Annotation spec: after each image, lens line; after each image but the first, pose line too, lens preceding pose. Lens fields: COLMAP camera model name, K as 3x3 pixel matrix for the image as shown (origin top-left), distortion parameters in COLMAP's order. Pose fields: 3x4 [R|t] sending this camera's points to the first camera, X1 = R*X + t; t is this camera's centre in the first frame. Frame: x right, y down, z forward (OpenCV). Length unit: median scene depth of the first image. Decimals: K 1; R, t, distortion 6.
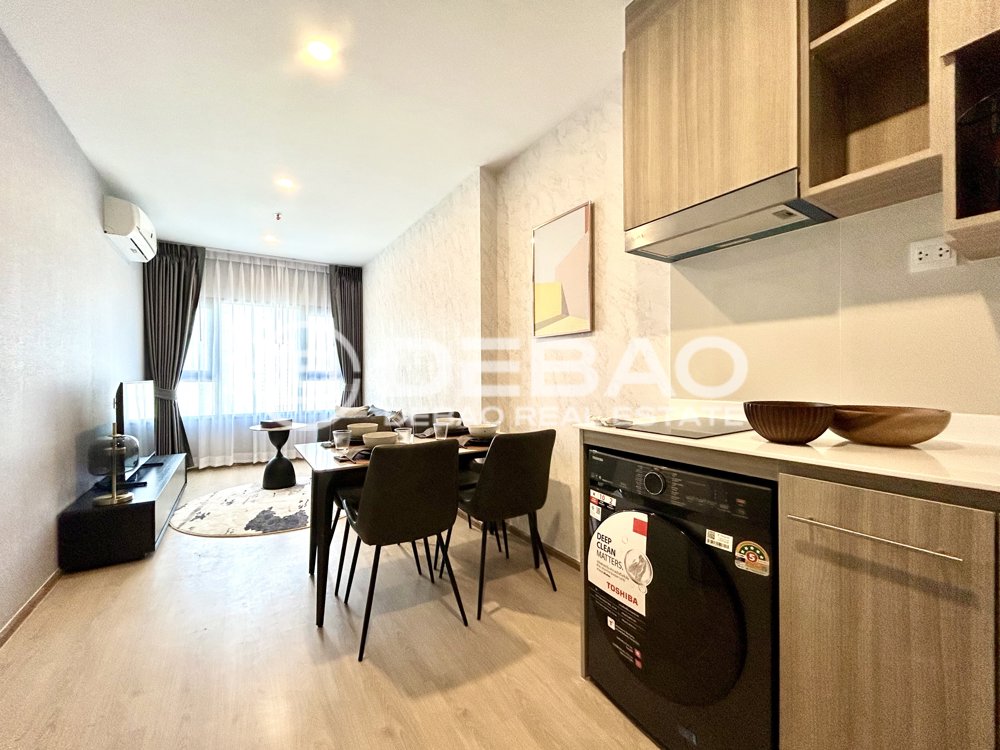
lens RADIAL K [[404.4, 0, 500.0], [0, 404.4, 375.0], [0, 0, 1]] dist [-0.001620, 0.000204]
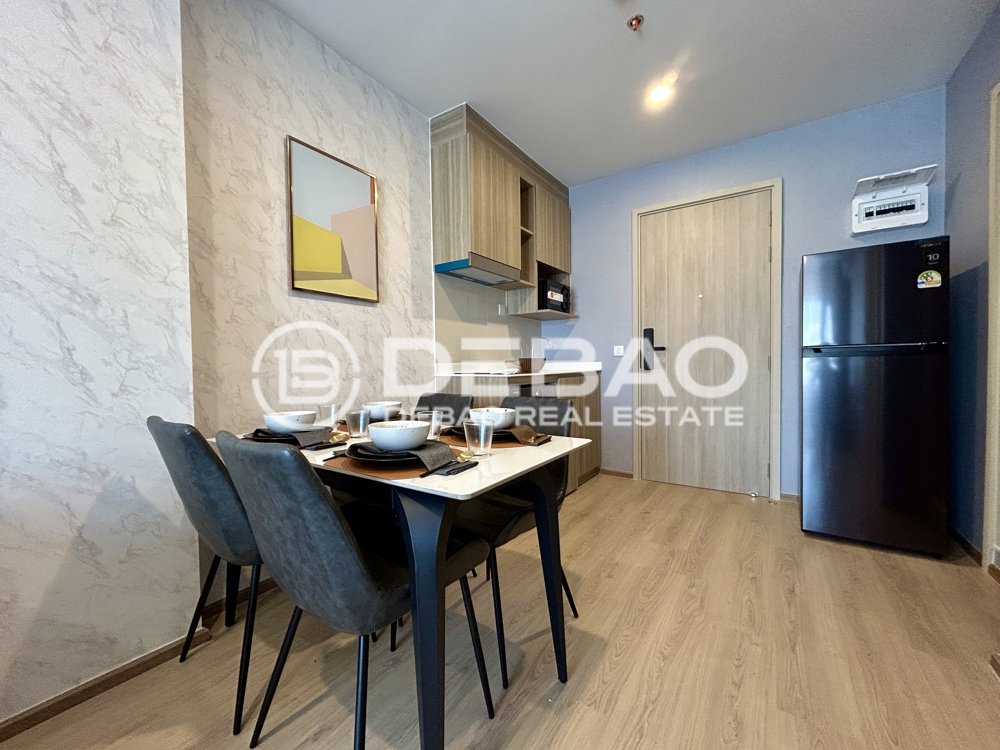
lens RADIAL K [[401.8, 0, 499.7], [0, 401.8, 374.3], [0, 0, 1]] dist [-0.000935, -0.000623]
pose [[-0.388594, -0.012524, 0.921324, -0.562427], [0.016003, 0.999665, 0.020339, 0.039187], [-0.921270, 0.022648, -0.388263, 0.736939]]
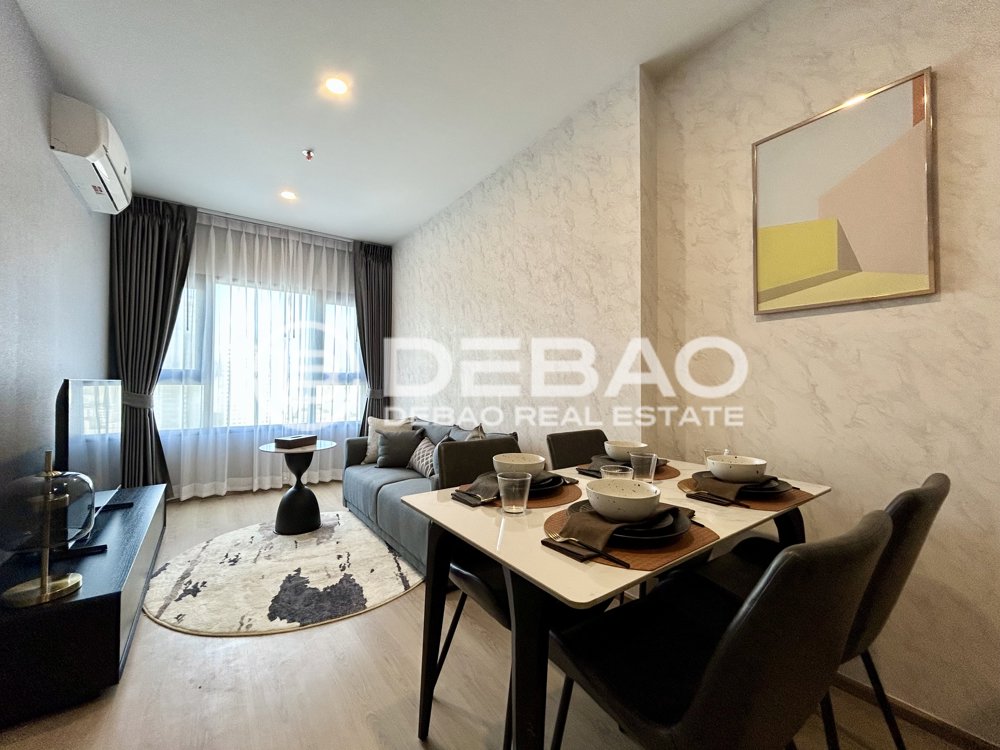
lens RADIAL K [[401.8, 0, 499.7], [0, 401.8, 374.3], [0, 0, 1]] dist [-0.000935, -0.000623]
pose [[0.998687, 0.009345, 0.050365, -0.271479], [-0.008162, 0.999687, -0.023634, 0.015701], [-0.050570, 0.023191, 0.998451, 0.310400]]
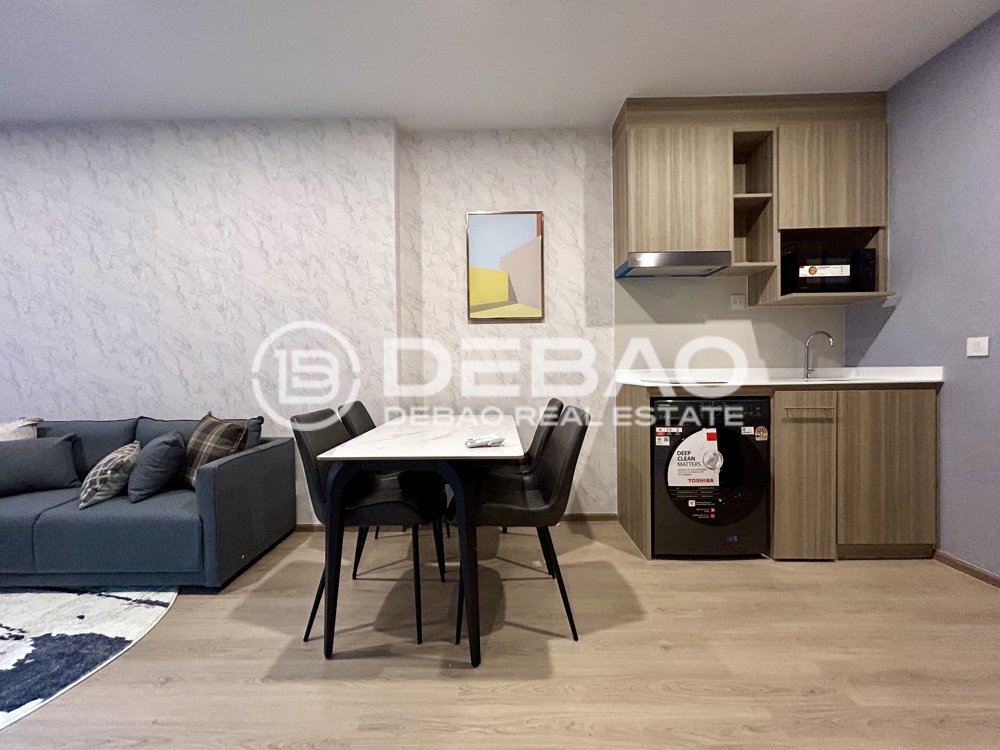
lens RADIAL K [[405.3, 0, 496.8], [0, 405.3, 373.4], [0, 0, 1]] dist [-0.001228, 0.000117]
pose [[0.555005, -0.013082, 0.831744, -0.575152], [0.011403, 0.999902, 0.008117, 0.029680], [-0.831769, 0.004979, 0.555099, 0.289696]]
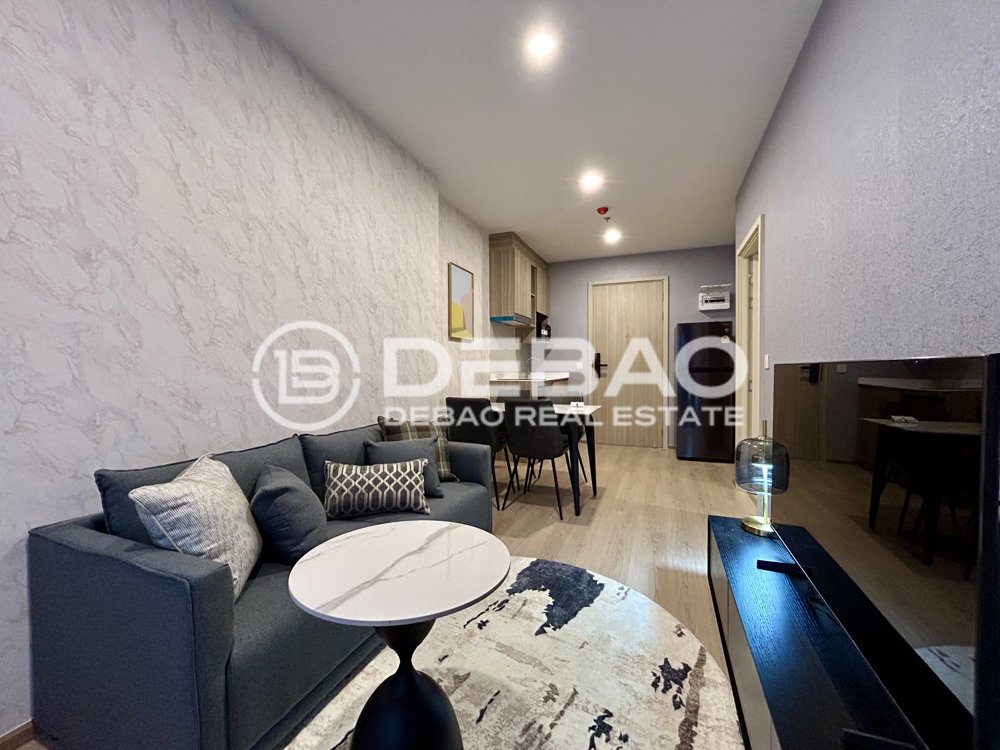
lens RADIAL K [[405.3, 0, 496.8], [0, 405.3, 373.4], [0, 0, 1]] dist [-0.001228, 0.000117]
pose [[-0.570742, -0.002347, 0.821126, -0.937635], [0.007385, 0.999941, 0.007990, 0.019901], [-0.821096, 0.010624, -0.570691, 1.323408]]
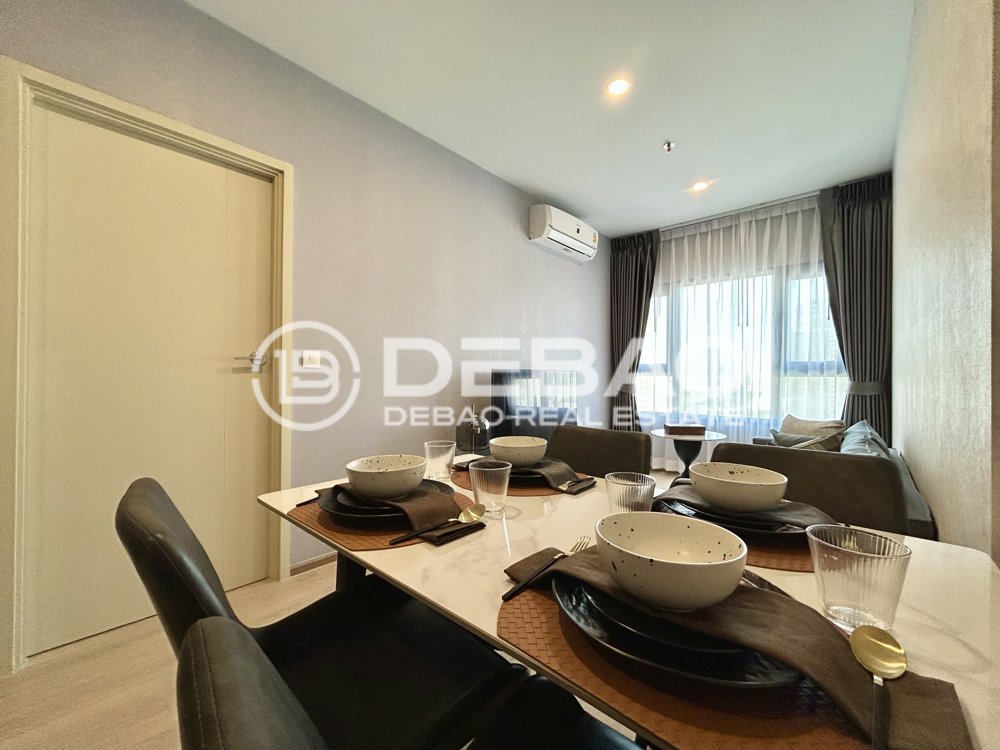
lens RADIAL K [[408.3, 0, 500.0], [0, 408.3, 375.0], [0, 0, 1]] dist [0.002956, 0.000291]
pose [[0.258891, 0.003937, -0.965898, 0.098558], [-0.011329, 0.999935, 0.001040, 0.025297], [0.965840, 0.010673, 0.258919, 0.581481]]
